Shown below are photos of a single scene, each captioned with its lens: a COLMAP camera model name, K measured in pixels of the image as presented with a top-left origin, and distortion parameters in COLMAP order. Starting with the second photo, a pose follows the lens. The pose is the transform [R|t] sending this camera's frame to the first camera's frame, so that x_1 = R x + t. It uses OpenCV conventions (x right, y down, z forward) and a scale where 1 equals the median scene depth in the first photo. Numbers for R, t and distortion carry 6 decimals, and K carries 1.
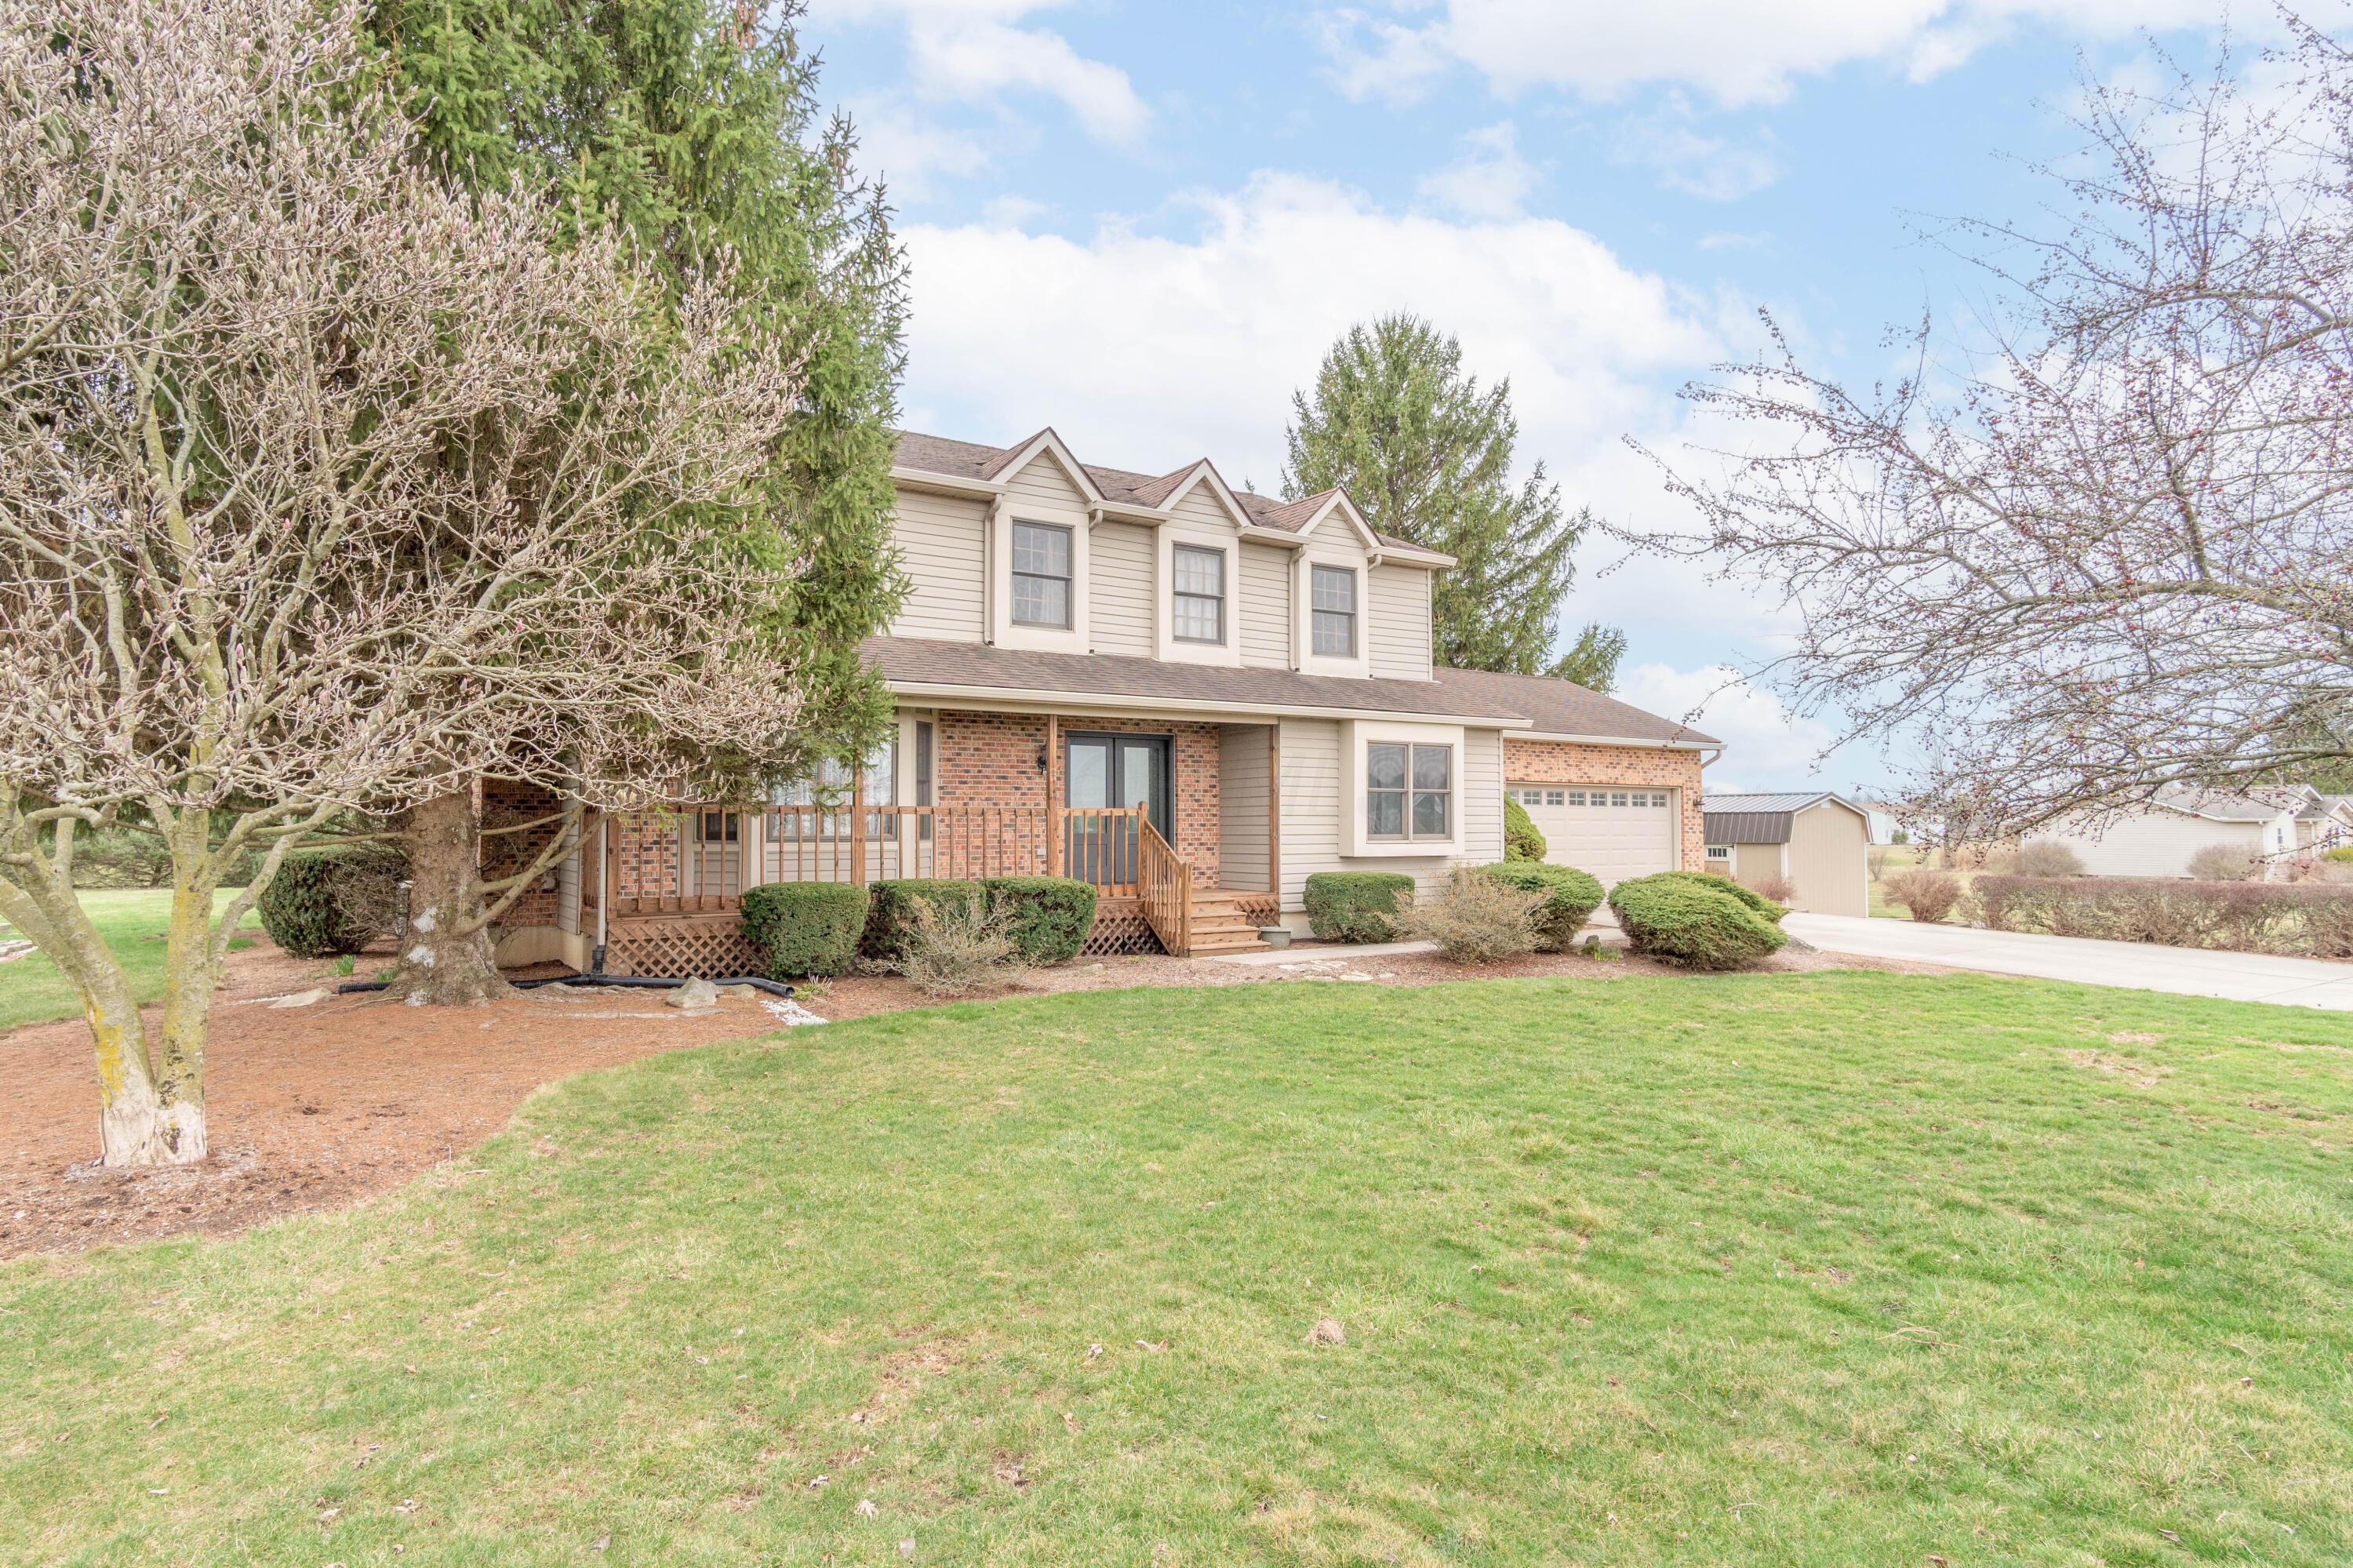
lens RADIAL K [[1253.0, 0, 1161.3], [0, 1253.0, 787.2], [0, 0, 1]] dist [0.004294, 0.000576]
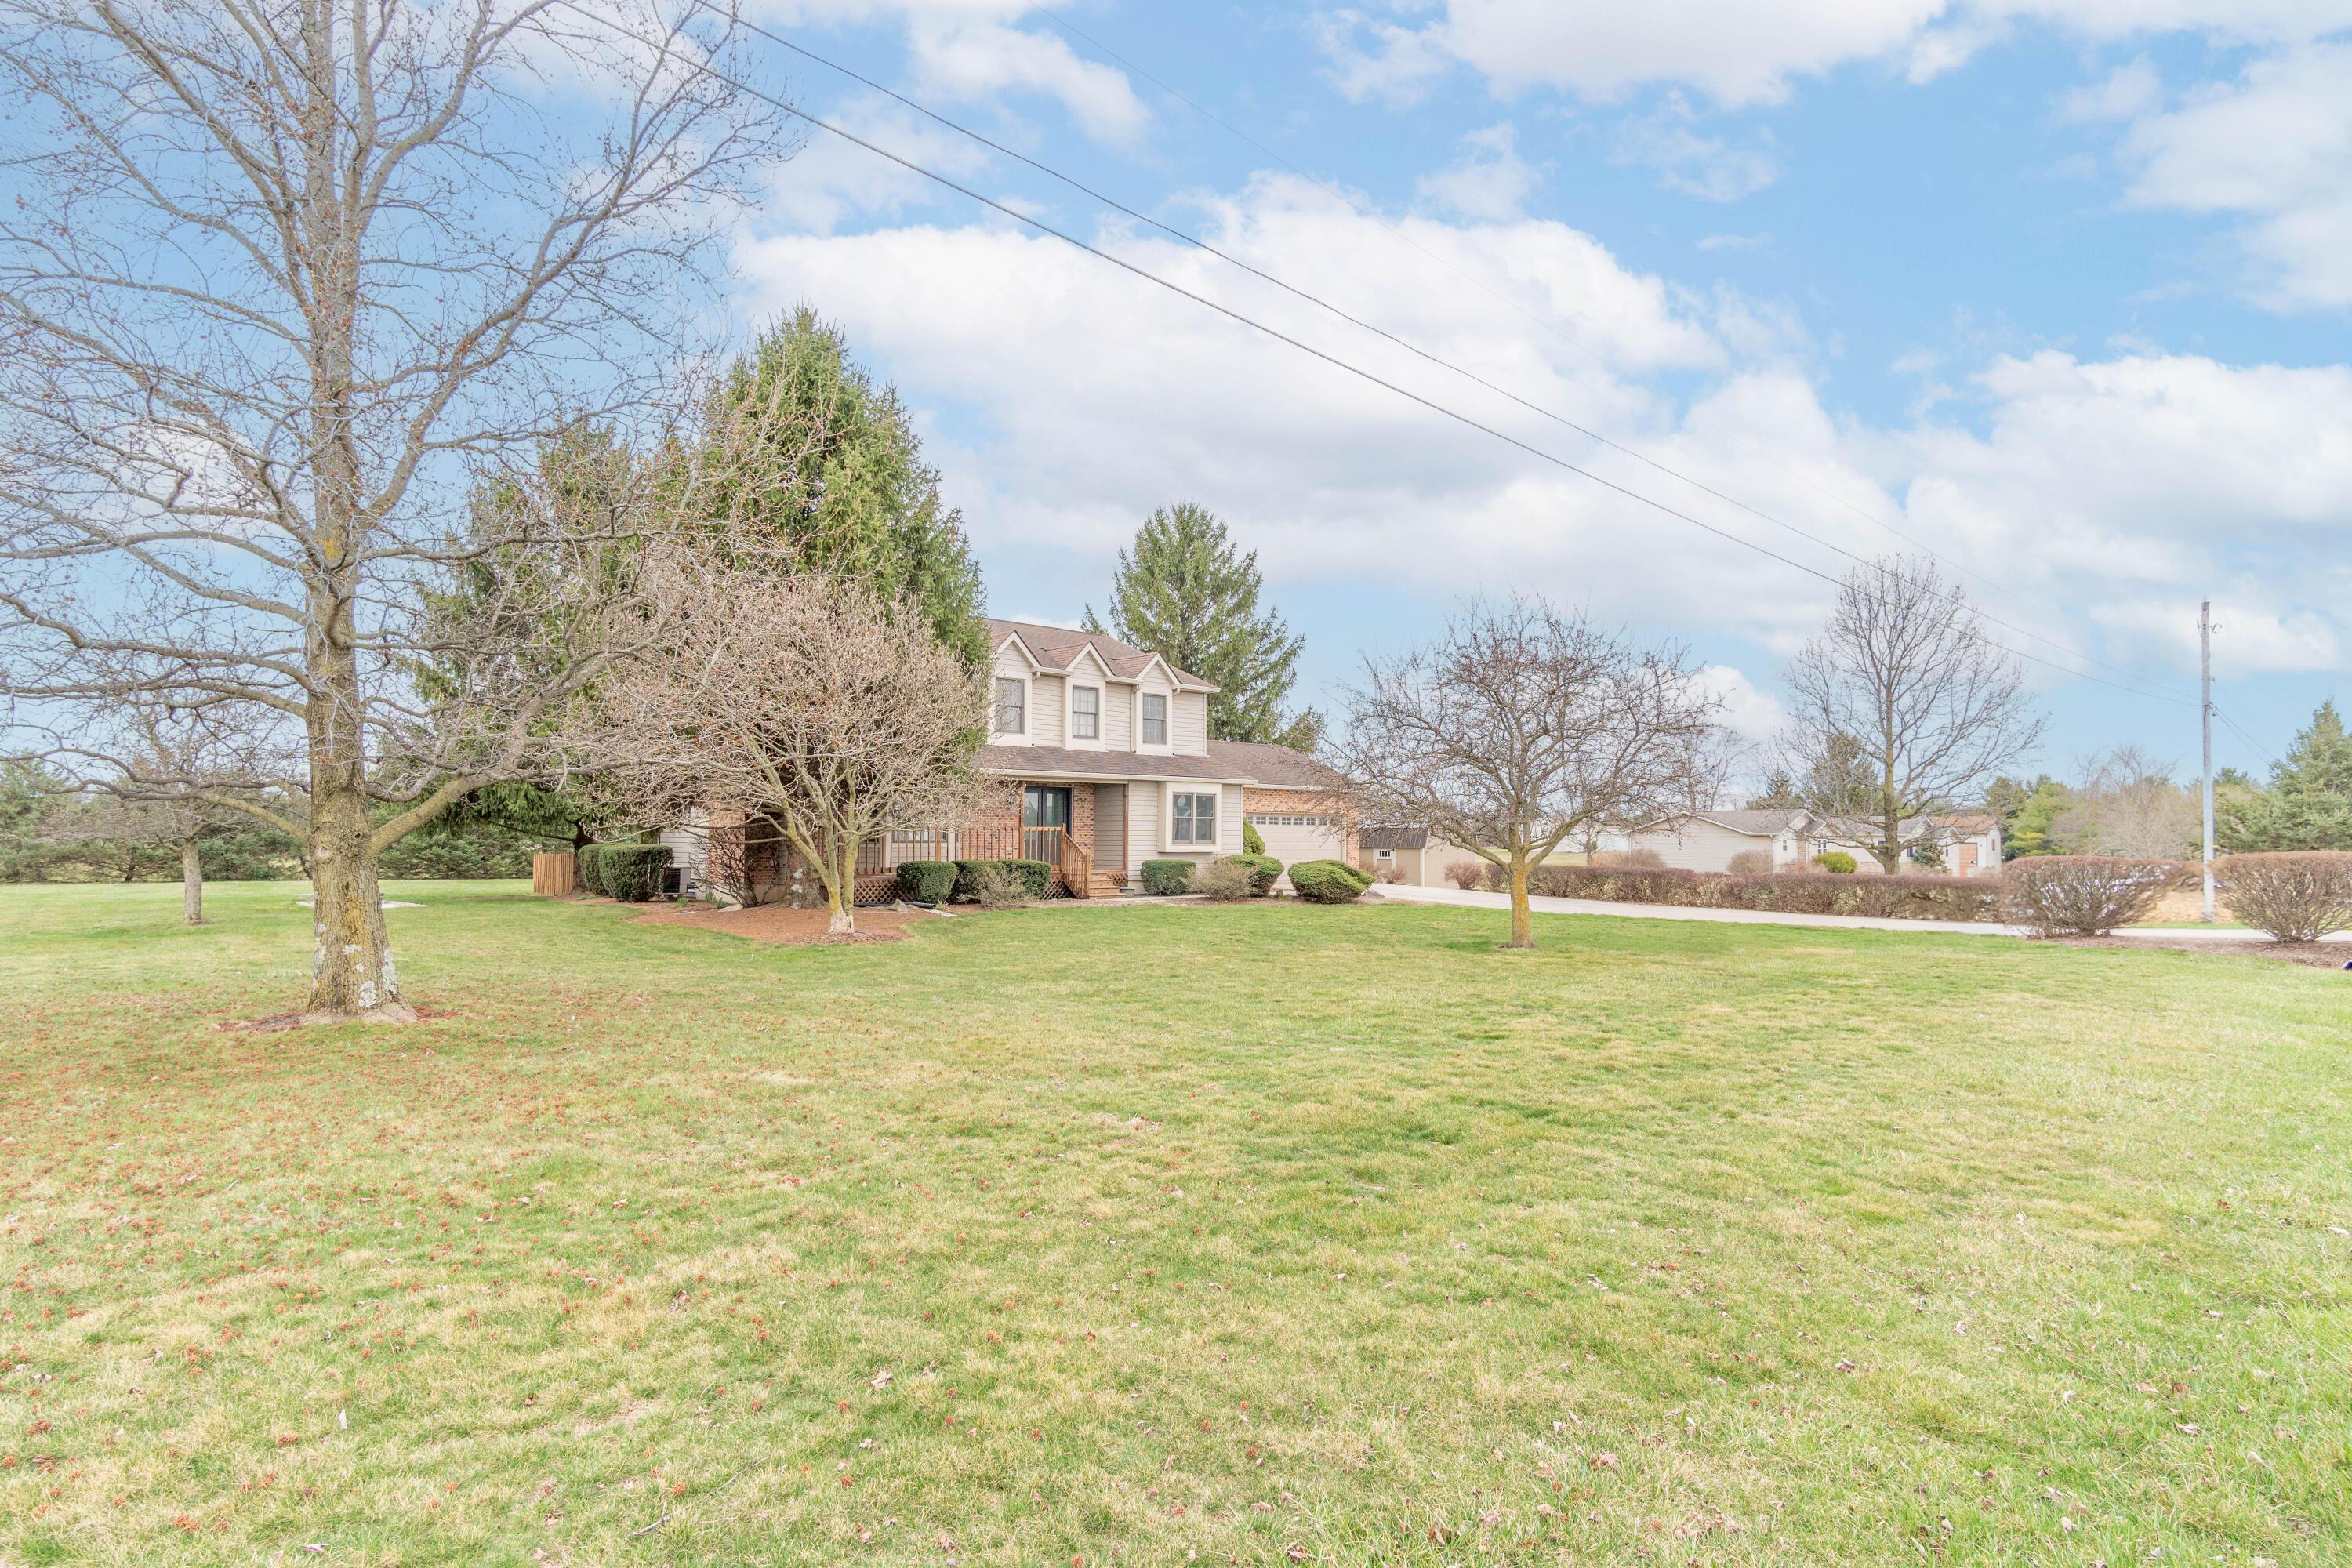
lens RADIAL K [[1252.4, 0, 1160.8], [0, 1252.4, 787.2], [0, 0, 1]] dist [0.004294, 0.000576]
pose [[0.984376, 0.012418, 0.175639, -0.183017], [-0.011434, 0.999913, -0.006610, -0.029952], [-0.175706, 0.004499, 0.984432, -0.850685]]
